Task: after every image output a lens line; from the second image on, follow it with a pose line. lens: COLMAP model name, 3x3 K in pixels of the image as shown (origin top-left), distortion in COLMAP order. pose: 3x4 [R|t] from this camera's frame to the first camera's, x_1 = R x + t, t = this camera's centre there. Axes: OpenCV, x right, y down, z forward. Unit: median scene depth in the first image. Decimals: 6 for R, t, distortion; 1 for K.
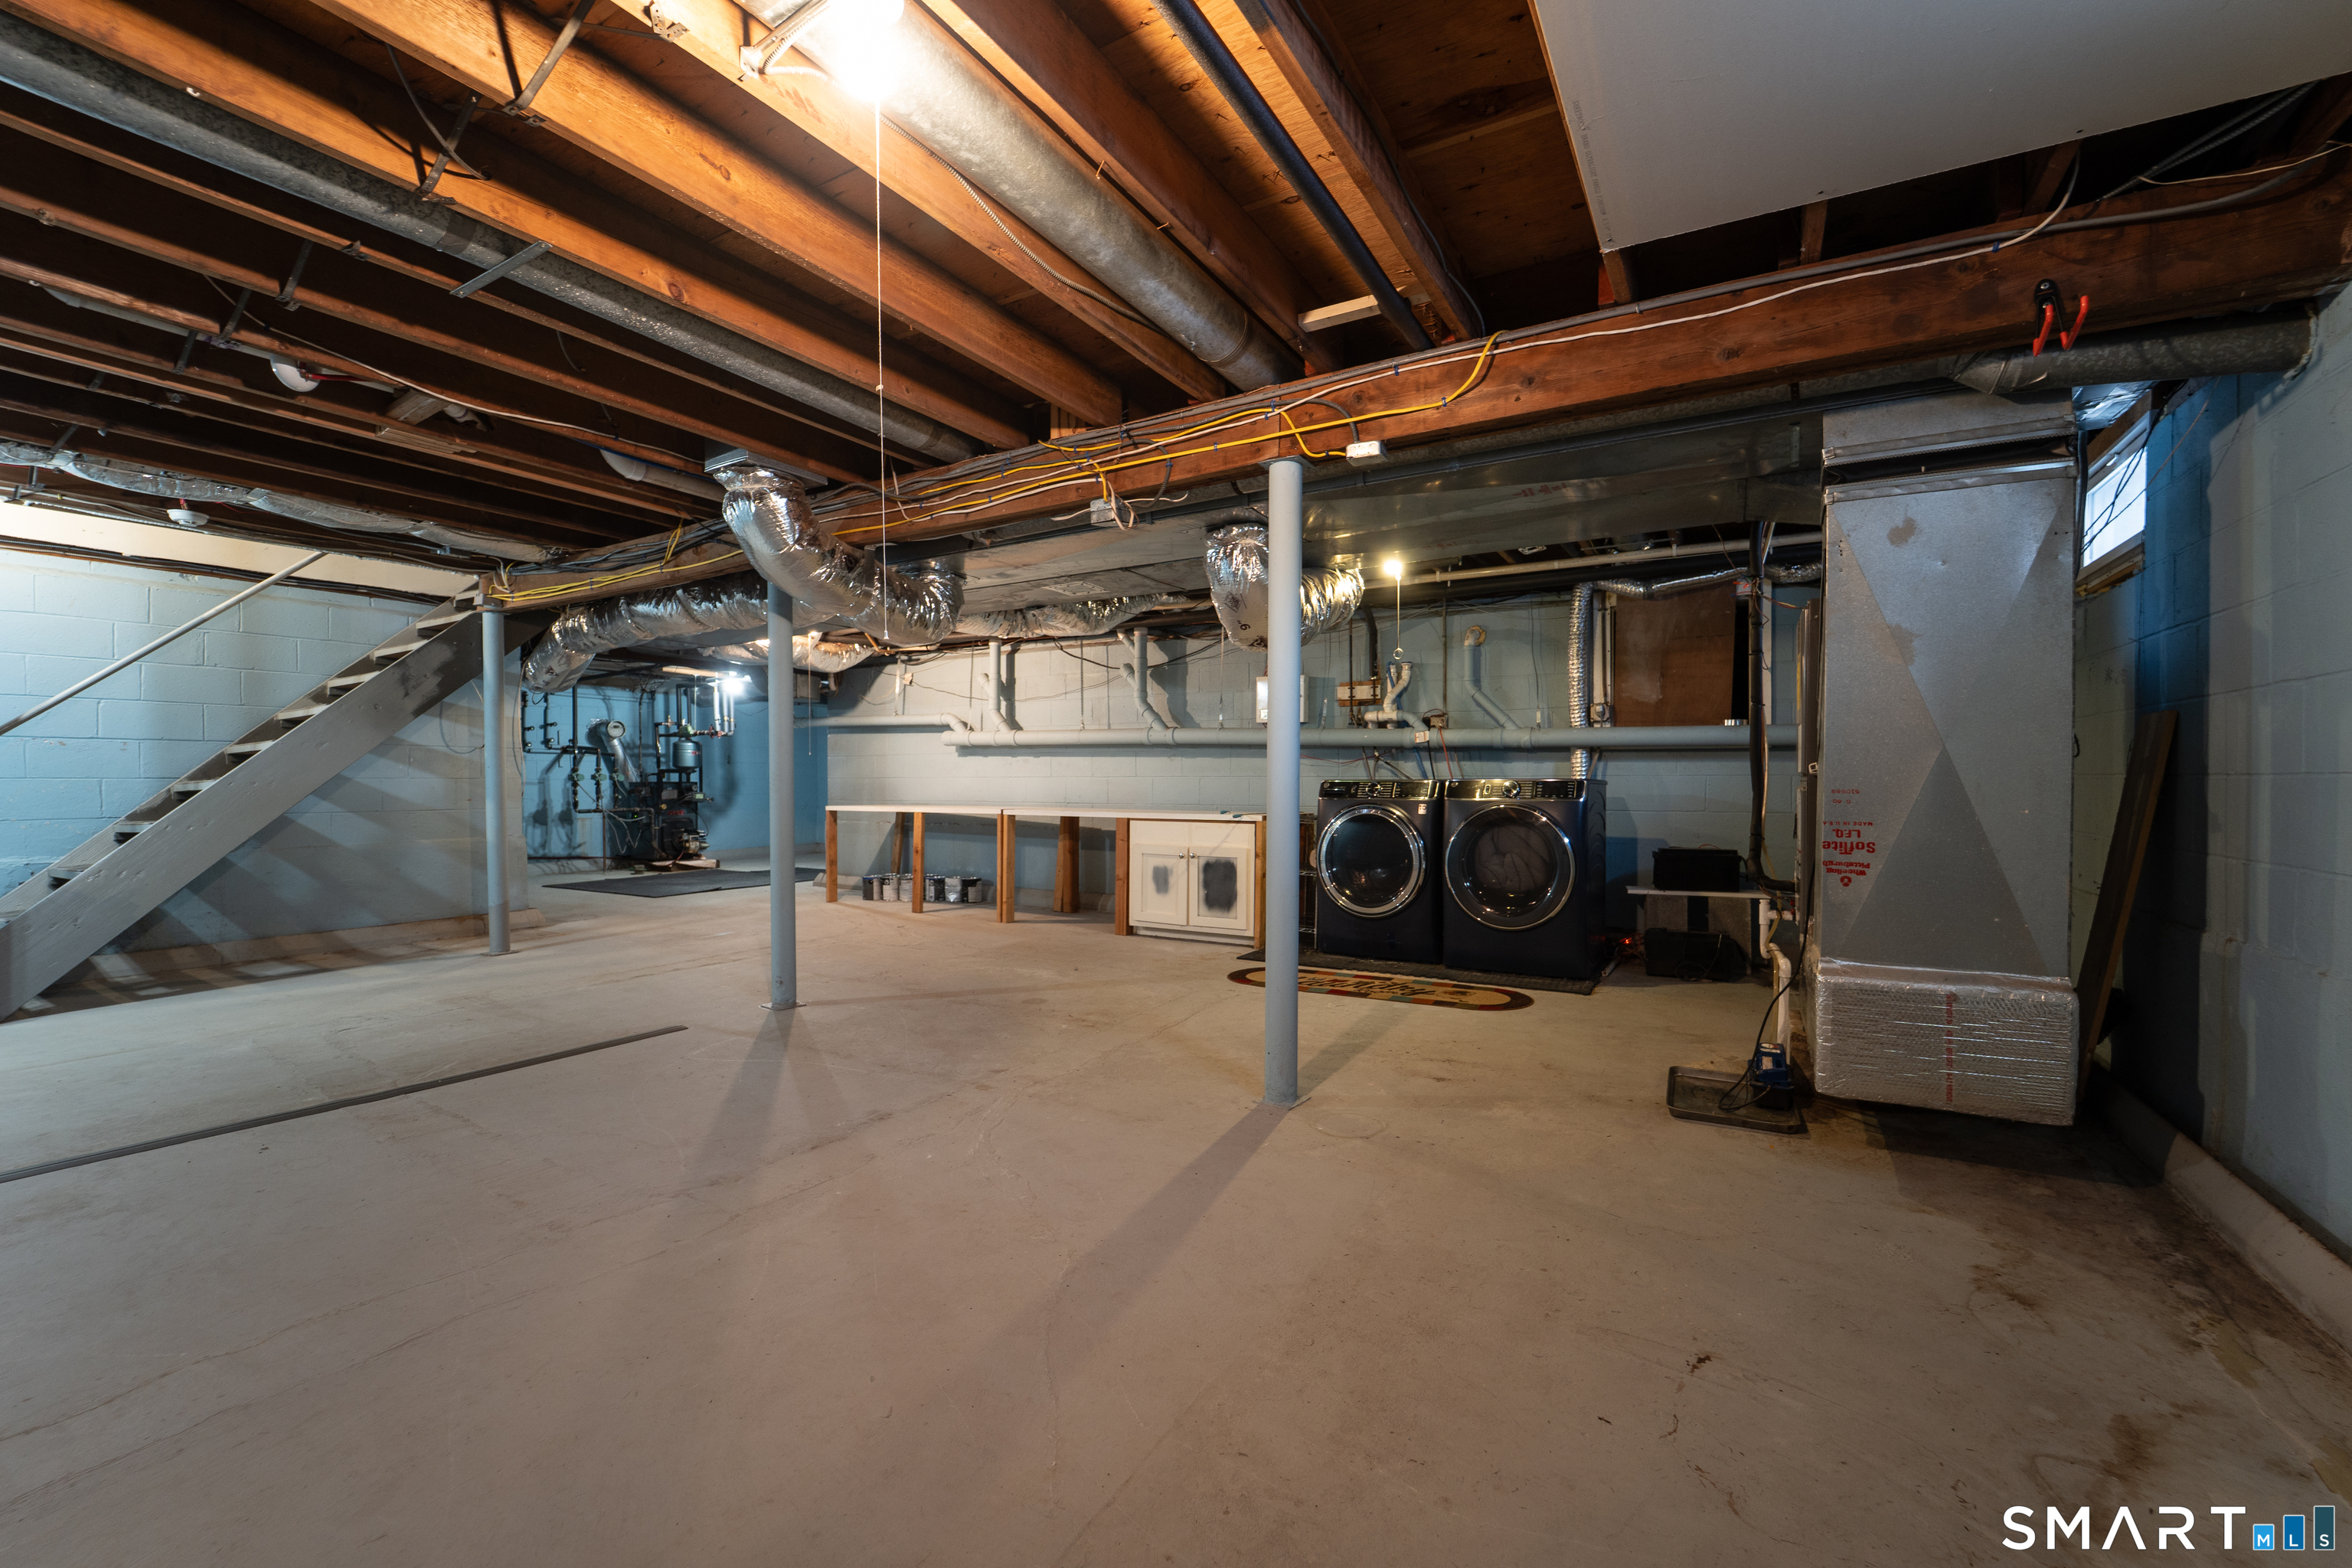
lens RADIAL K [[953.2, 0, 1183.9], [0, 953.2, 790.6], [0, 0, 1]] dist [-0.025911, -0.000102]
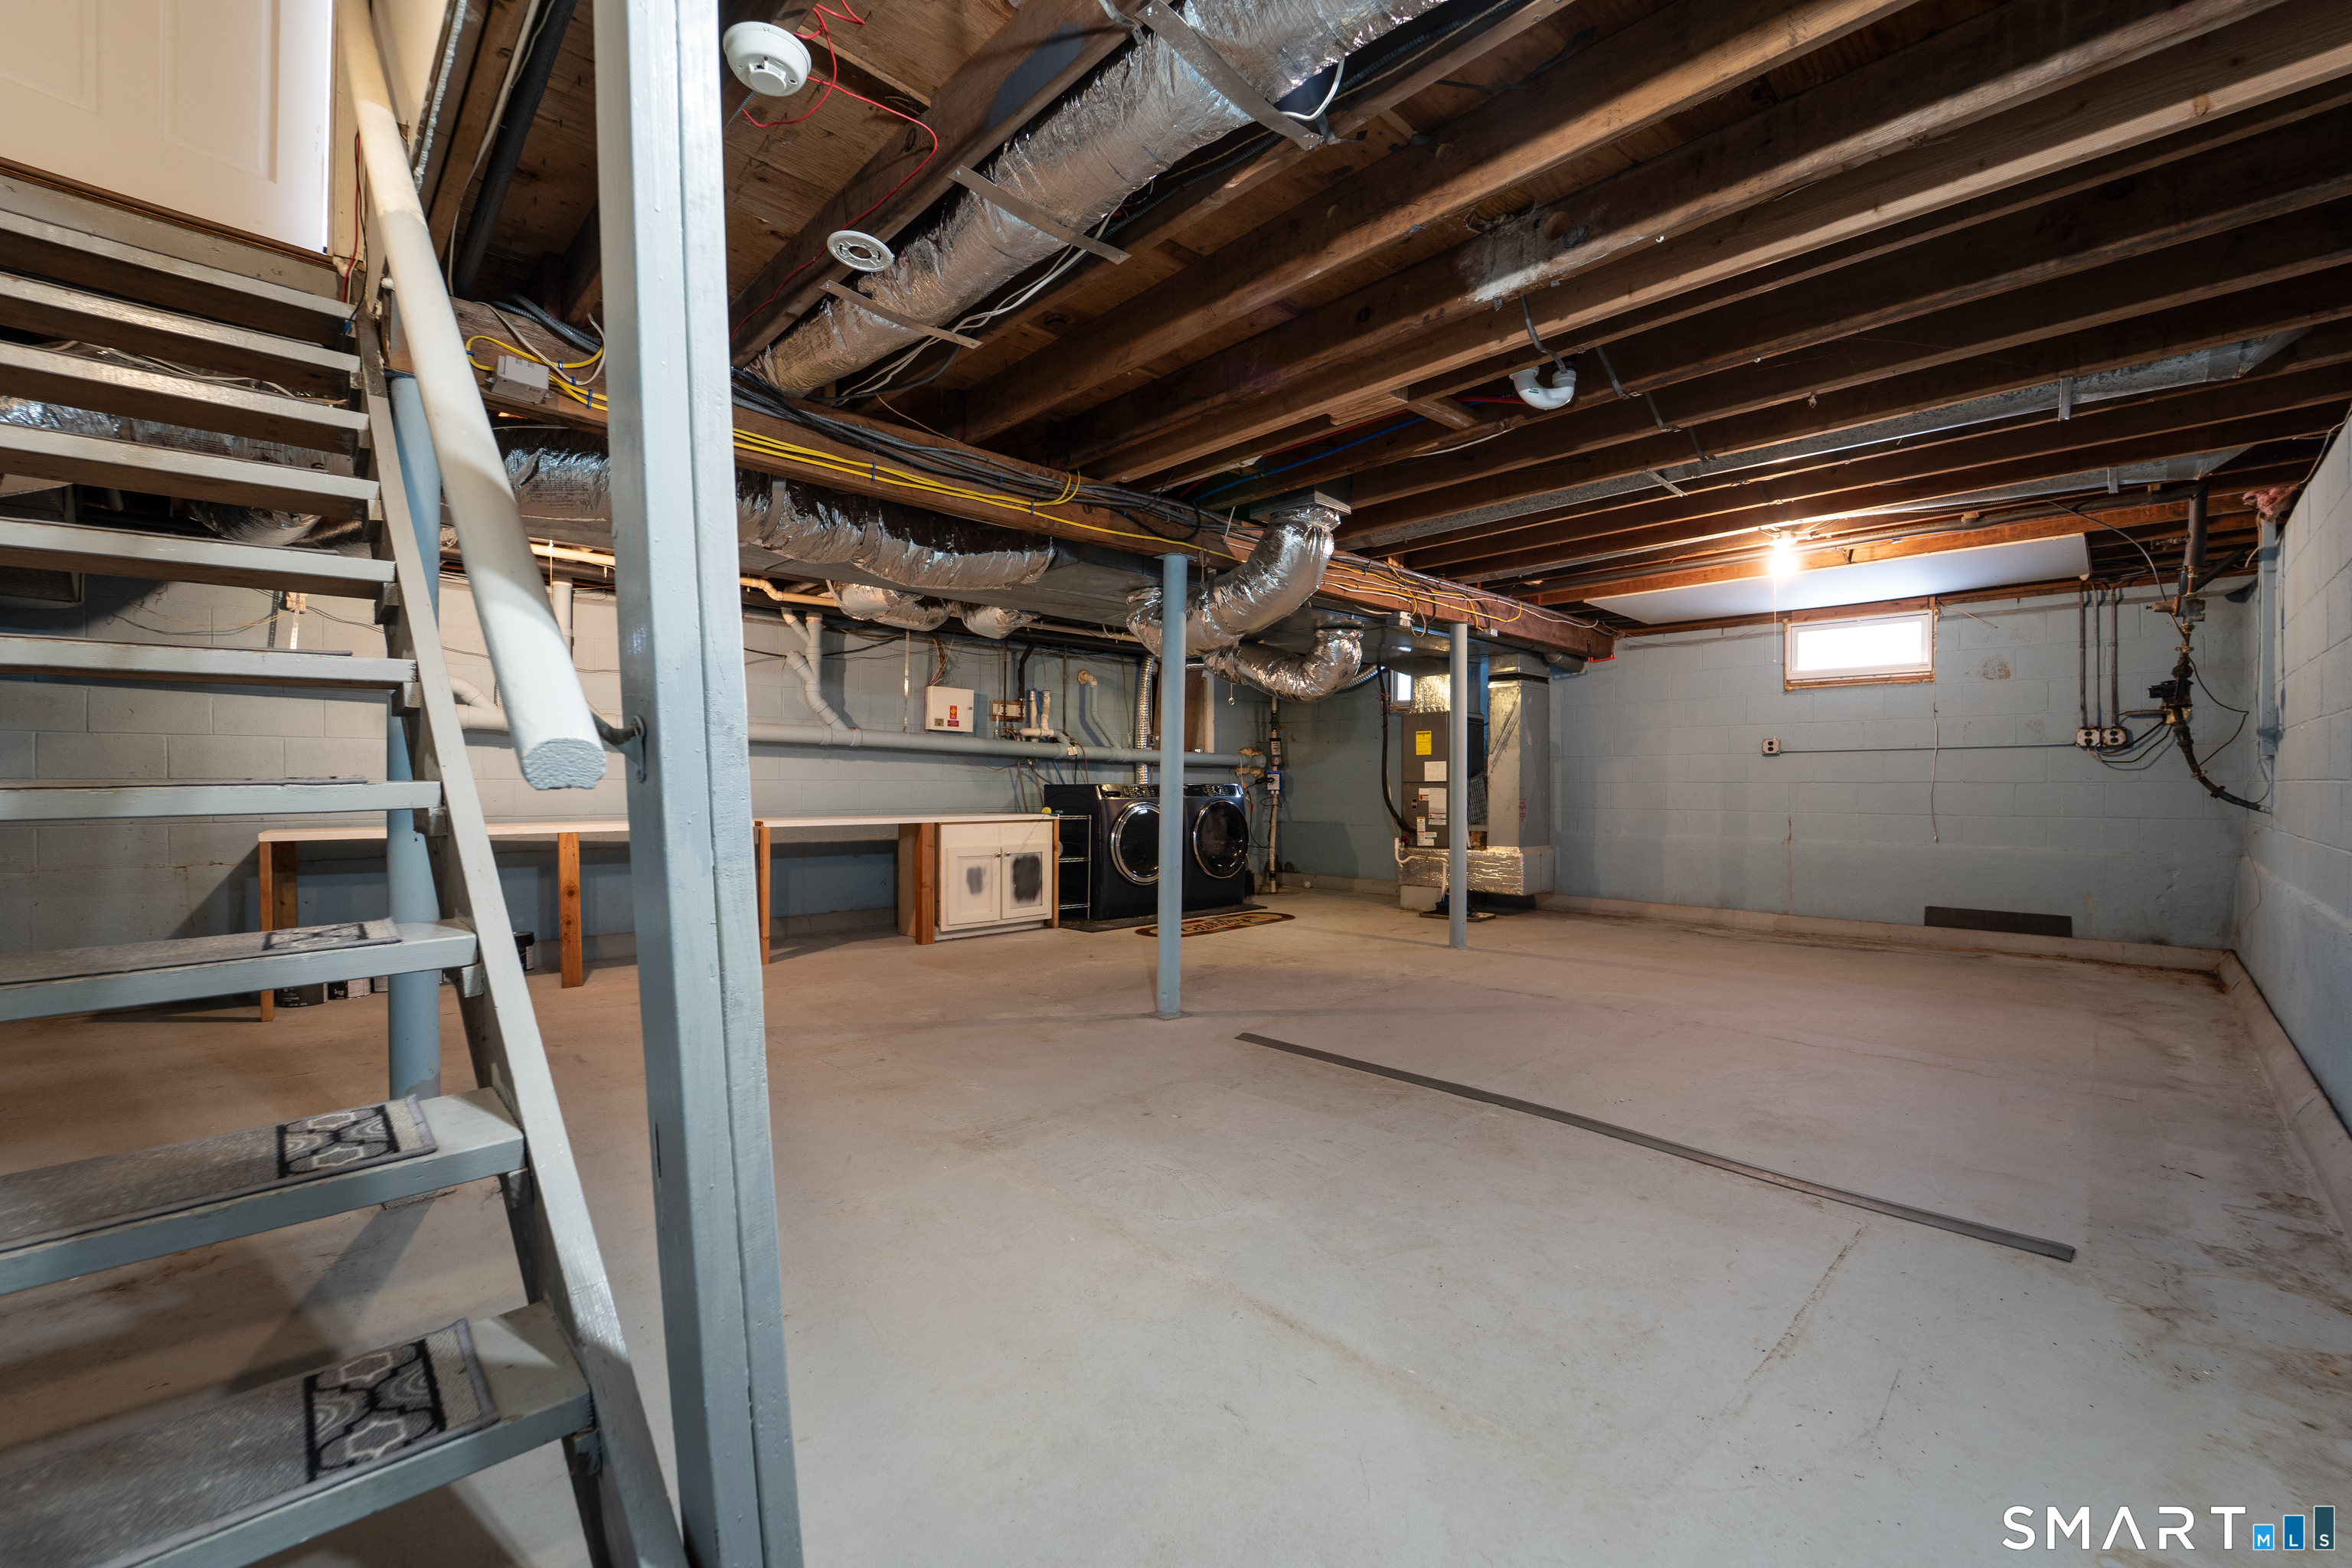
lens RADIAL K [[953.2, 0, 1183.9], [0, 953.2, 790.6], [0, 0, 1]] dist [-0.025911, -0.000102]
pose [[0.256296, -0.002241, 0.966596, -0.946522], [0.012645, 0.999920, -0.001035, 0.000444], [-0.966516, 0.012488, 0.256303, 0.511714]]
